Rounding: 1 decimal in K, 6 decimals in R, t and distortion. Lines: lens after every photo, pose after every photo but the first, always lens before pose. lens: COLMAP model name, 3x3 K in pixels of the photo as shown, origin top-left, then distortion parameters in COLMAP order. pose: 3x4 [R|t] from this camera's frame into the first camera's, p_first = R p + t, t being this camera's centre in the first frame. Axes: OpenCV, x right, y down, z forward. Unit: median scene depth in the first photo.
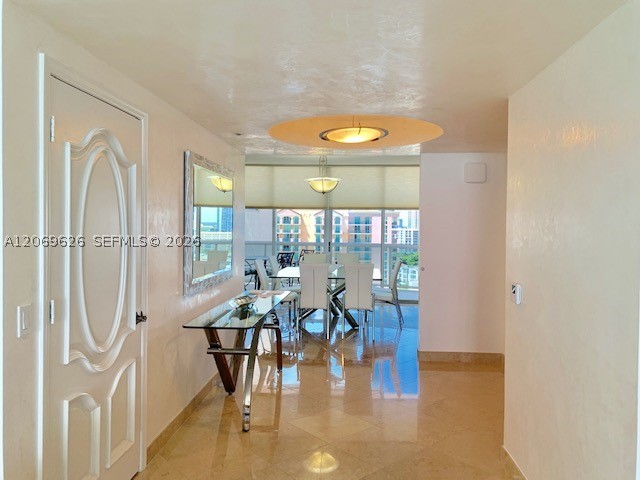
lens RADIAL K [[487.6, 0, 320.6], [0, 487.6, 238.8], [0, 0, 1]] dist [0.013313, 0.001987]
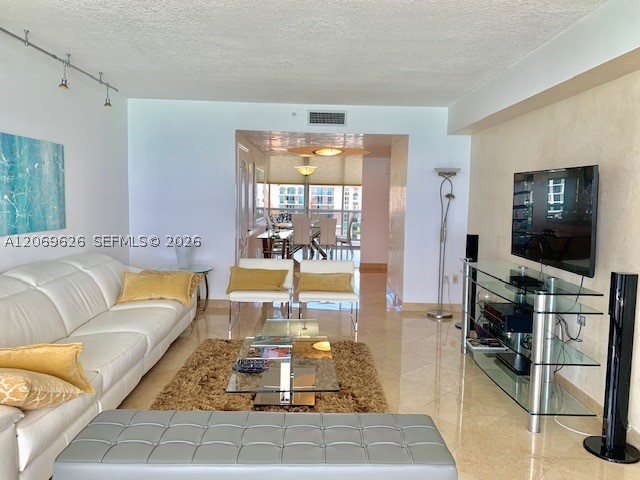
lens RADIAL K [[487.6, 0, 320.0], [0, 487.6, 239.0], [0, 0, 1]] dist [0.013313, 0.001987]
pose [[0.996929, 0.005832, 0.078087, -0.058417], [-0.010540, 0.998141, 0.060021, 0.013574], [-0.077592, -0.060660, 0.995138, -0.493908]]
